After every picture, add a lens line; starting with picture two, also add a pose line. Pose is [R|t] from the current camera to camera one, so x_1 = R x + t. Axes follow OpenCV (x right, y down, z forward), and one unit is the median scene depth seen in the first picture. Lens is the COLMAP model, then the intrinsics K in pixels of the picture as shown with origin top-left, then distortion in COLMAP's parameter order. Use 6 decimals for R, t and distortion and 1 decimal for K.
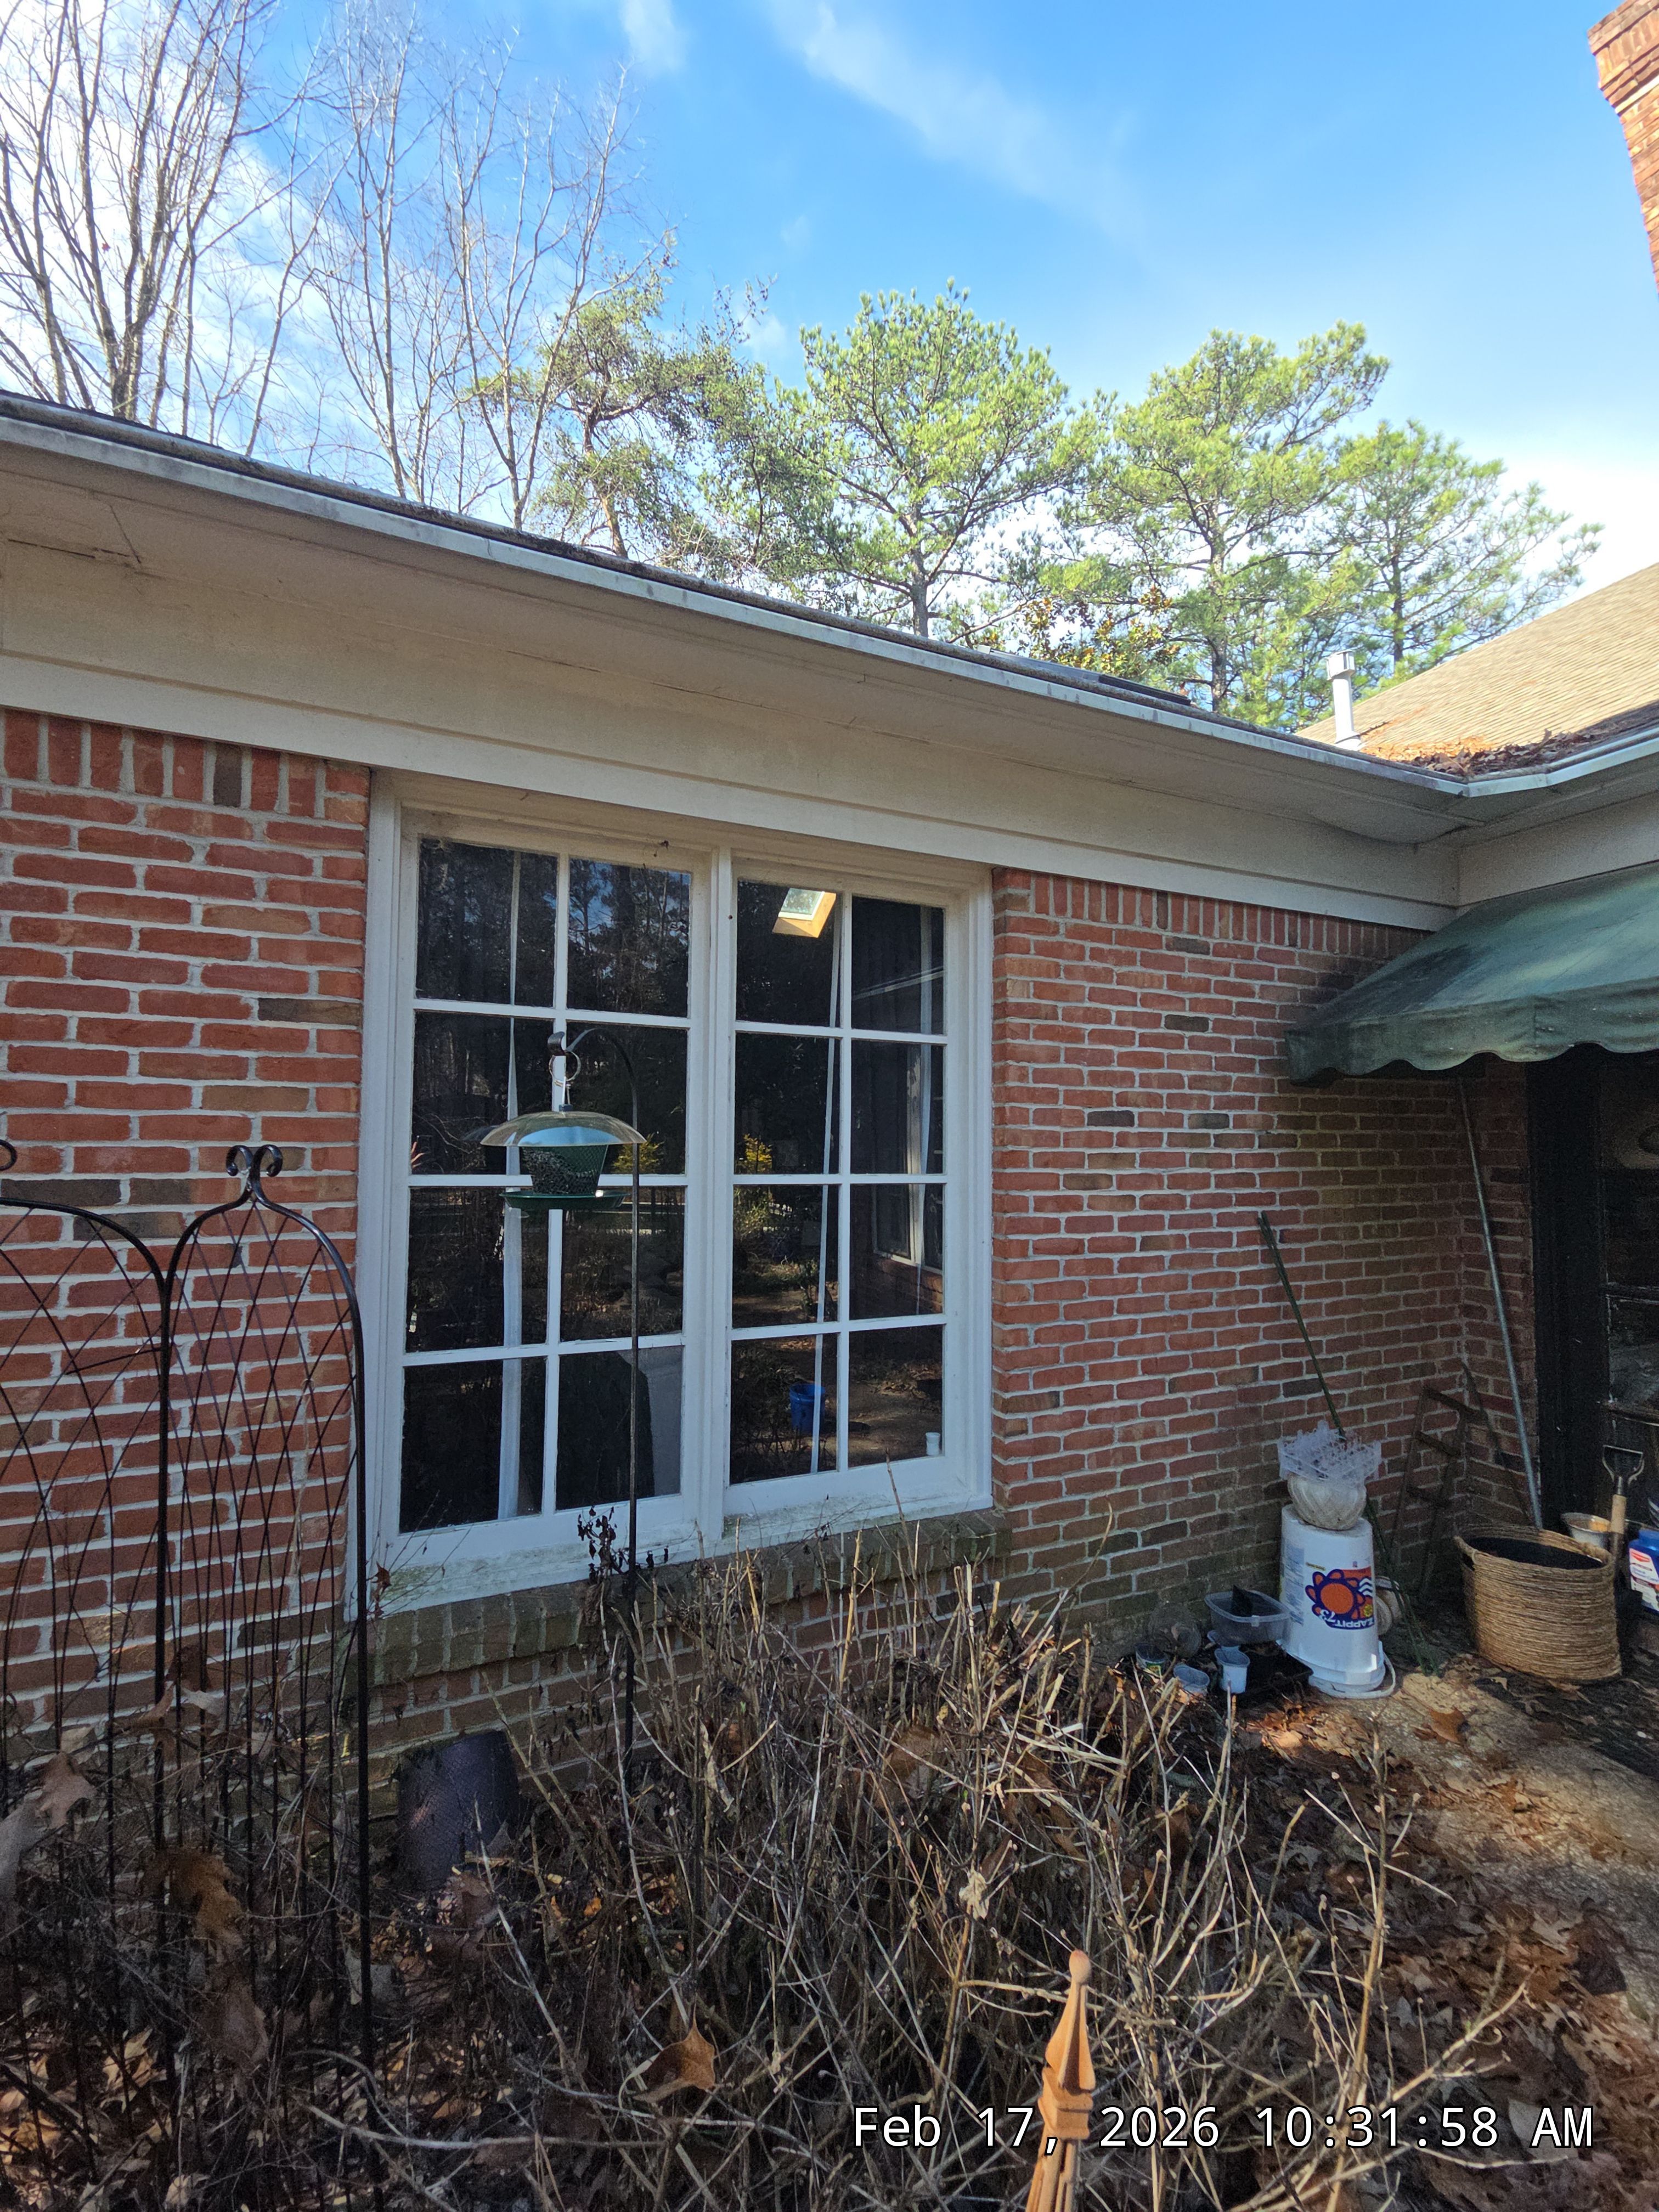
lens RADIAL K [[899.3, 0, 819.2], [0, 899.3, 1106.1], [0, 0, 1]] dist [0.015869, -0.008873]
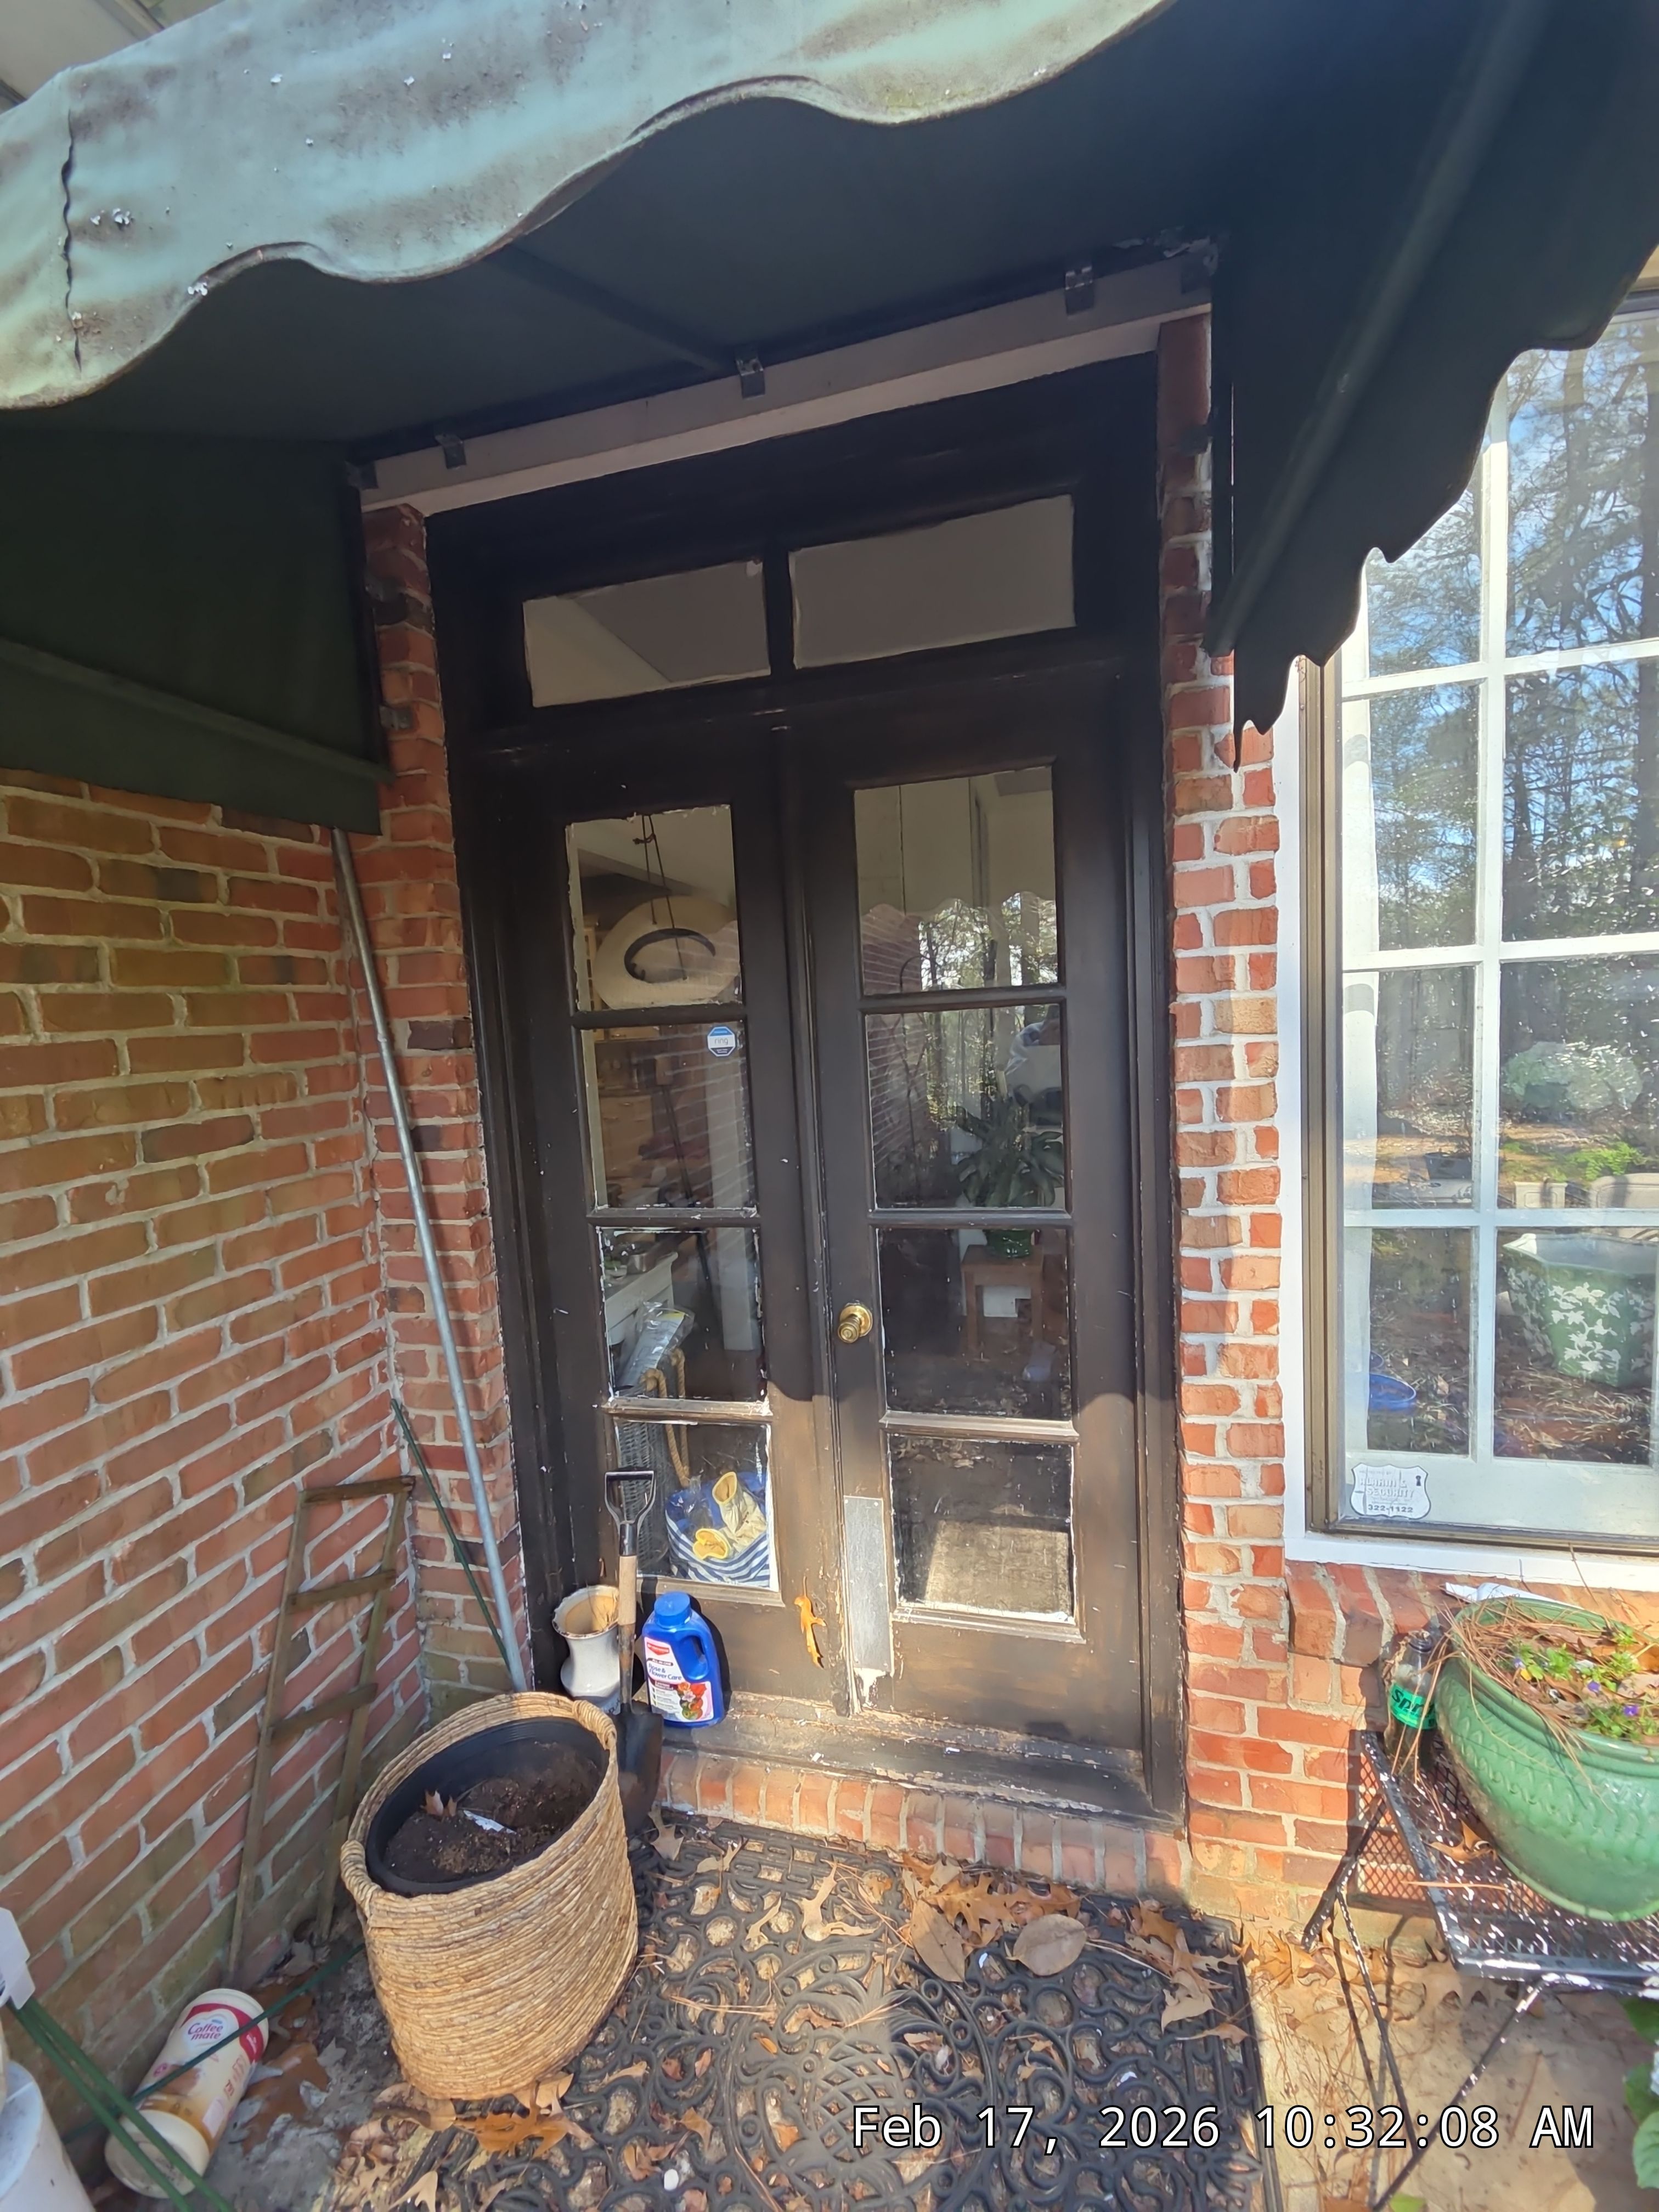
lens RADIAL K [[899.3, 0, 821.2], [0, 899.3, 1108.0], [0, 0, 1]] dist [0.015869, -0.008873]
pose [[0.613687, -0.124189, 0.779721, 0.528154], [0.022799, 0.989928, 0.139725, 0.055149], [-0.789220, -0.067971, 0.610337, 0.549527]]
